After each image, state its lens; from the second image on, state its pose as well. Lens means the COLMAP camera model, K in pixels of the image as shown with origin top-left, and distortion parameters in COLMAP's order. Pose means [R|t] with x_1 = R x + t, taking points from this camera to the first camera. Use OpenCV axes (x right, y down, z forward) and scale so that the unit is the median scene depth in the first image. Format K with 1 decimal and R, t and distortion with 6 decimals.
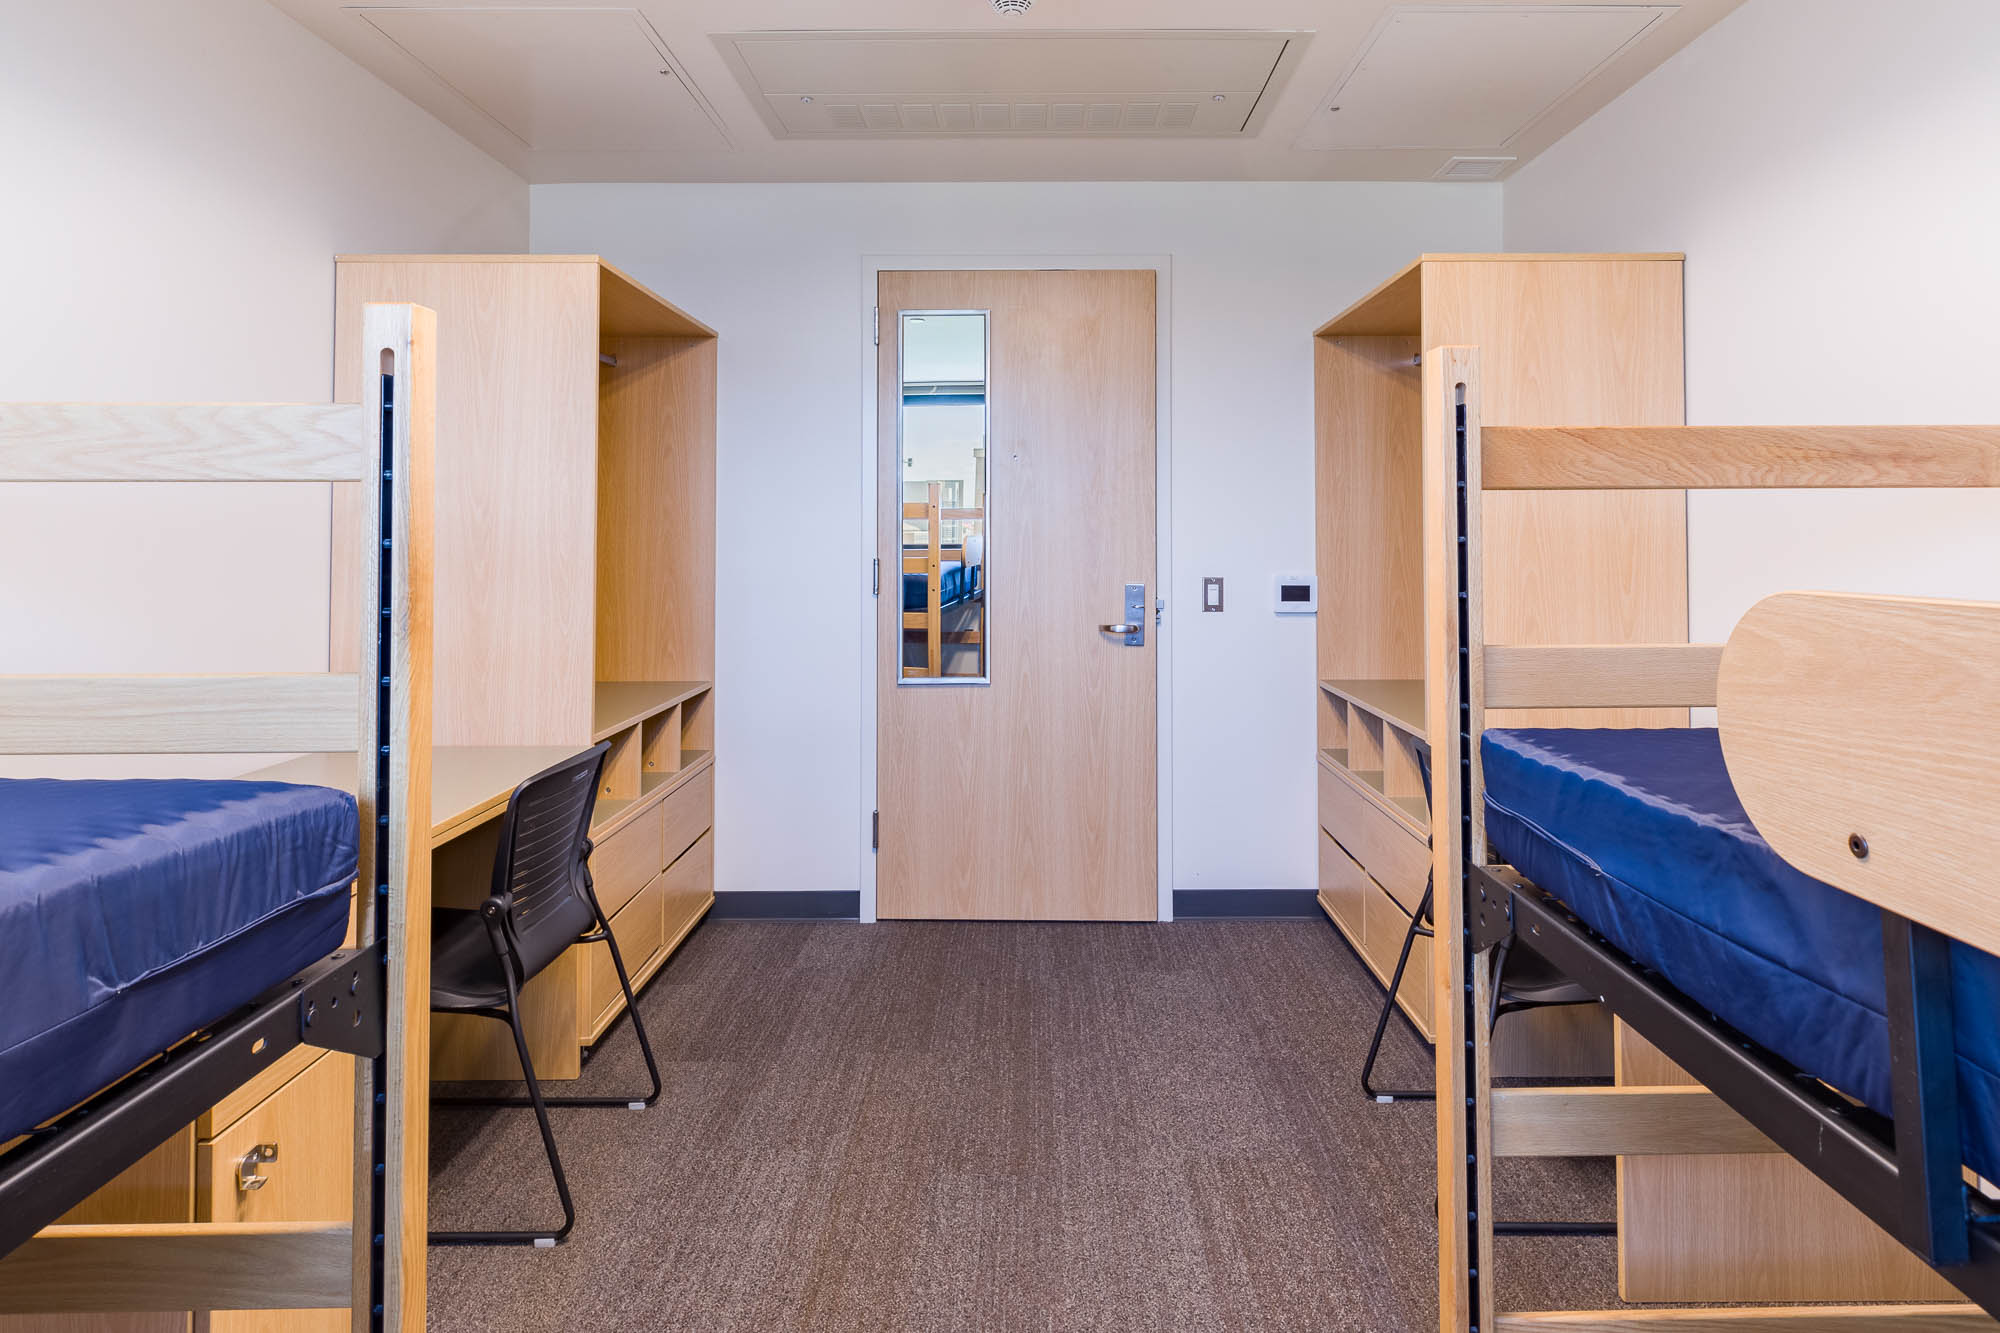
lens RADIAL K [[1139.8, 0, 1040.8], [0, 1139.8, 526.4], [0, 0, 1]] dist [0.003886, 0.000135]
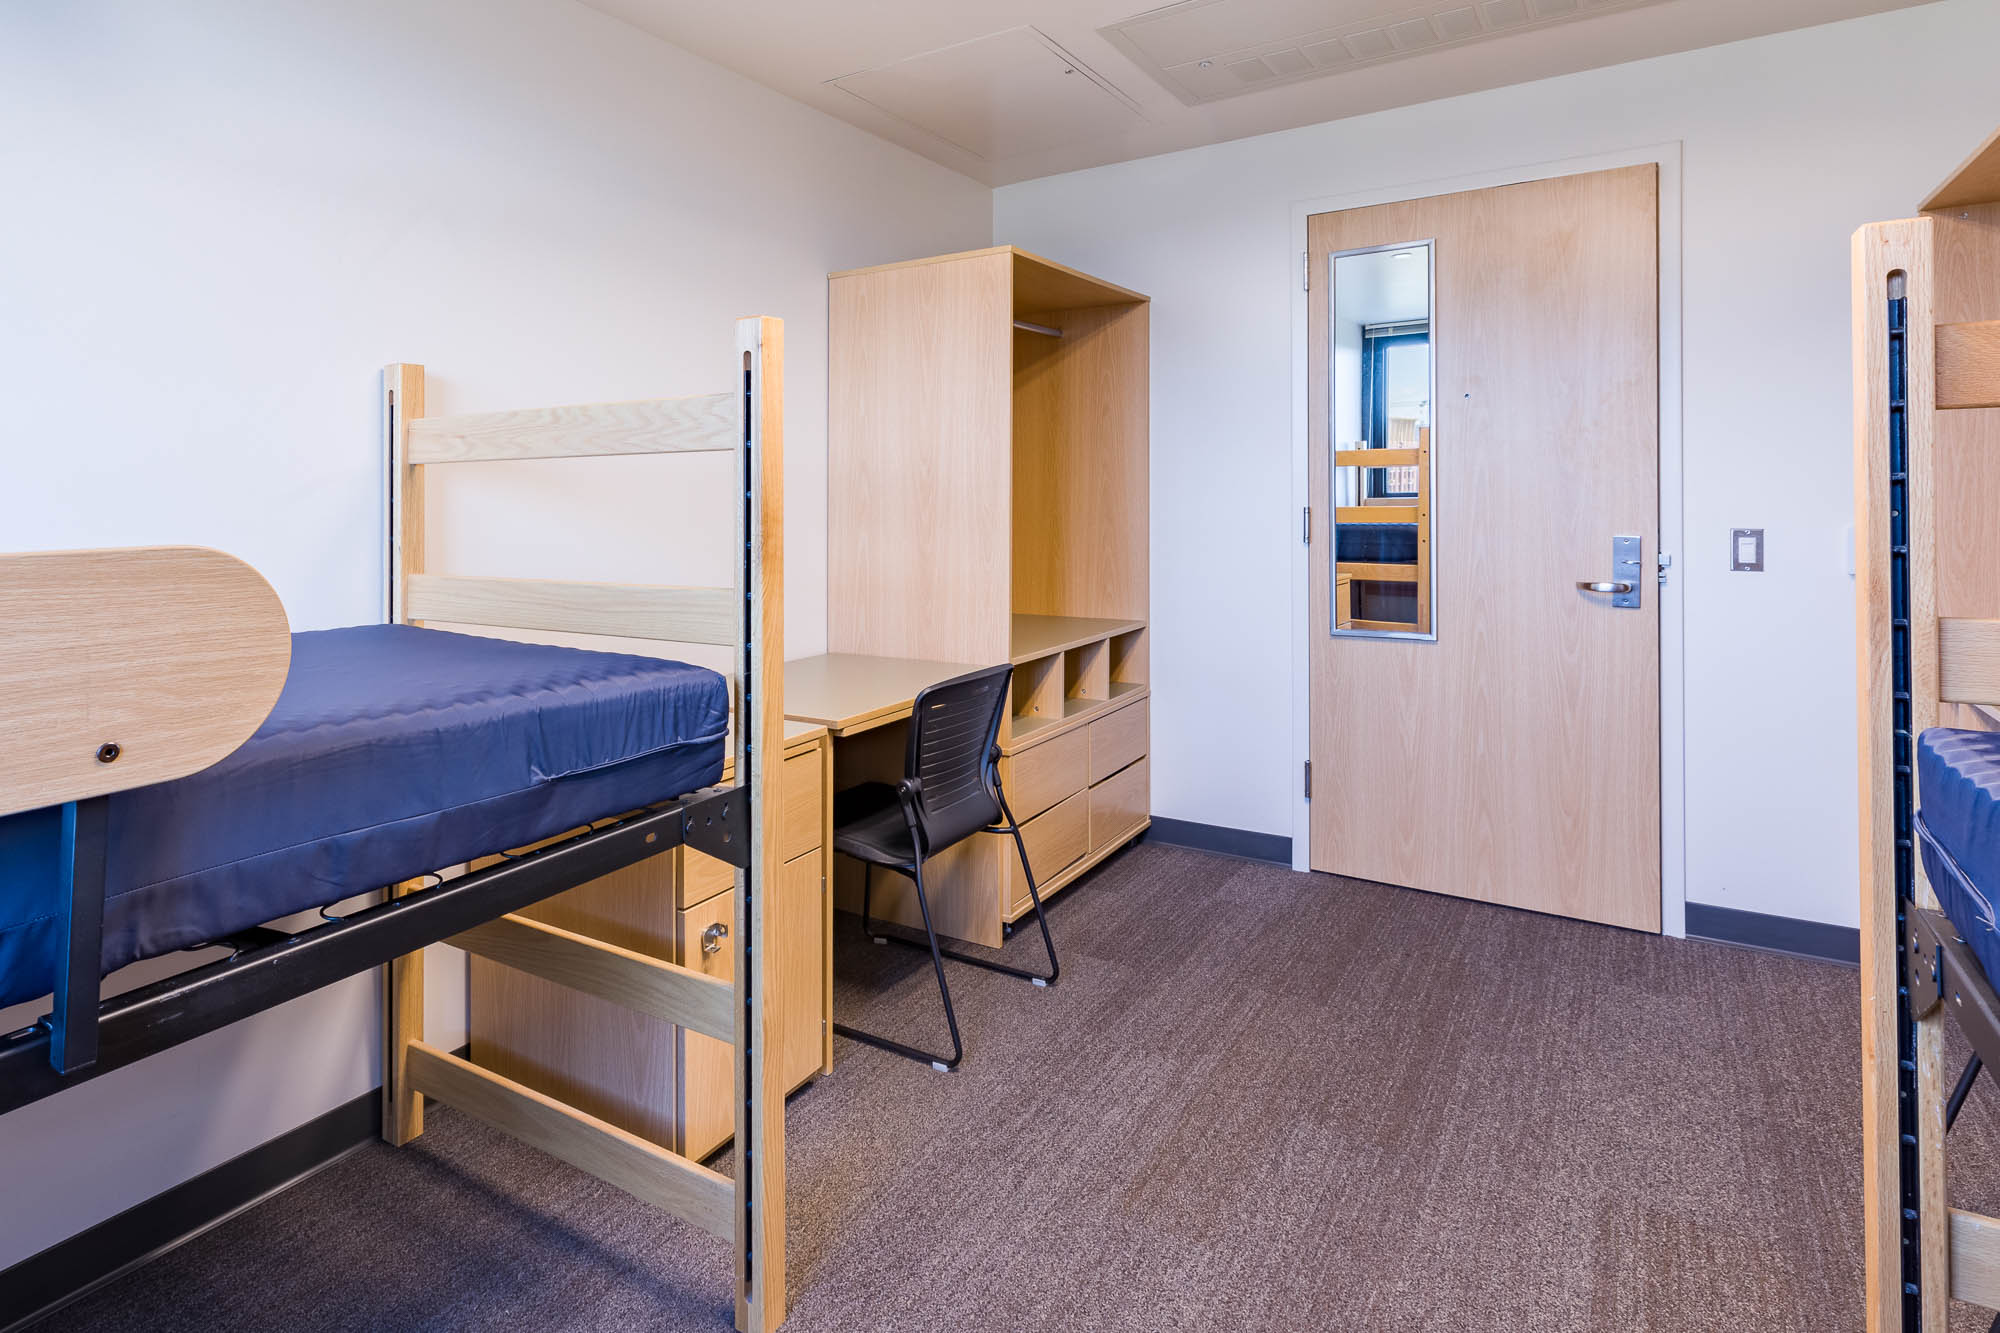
lens RADIAL K [[1211.5, 0, 1067.8], [0, 1211.5, 494.0], [0, 0, 1]] dist [0.005084, -0.001493]
pose [[0.820542, -0.011640, -0.571467, 0.370838], [0.018748, 0.999803, 0.006555, 0.007807], [0.571278, -0.016093, 0.820599, 0.021043]]
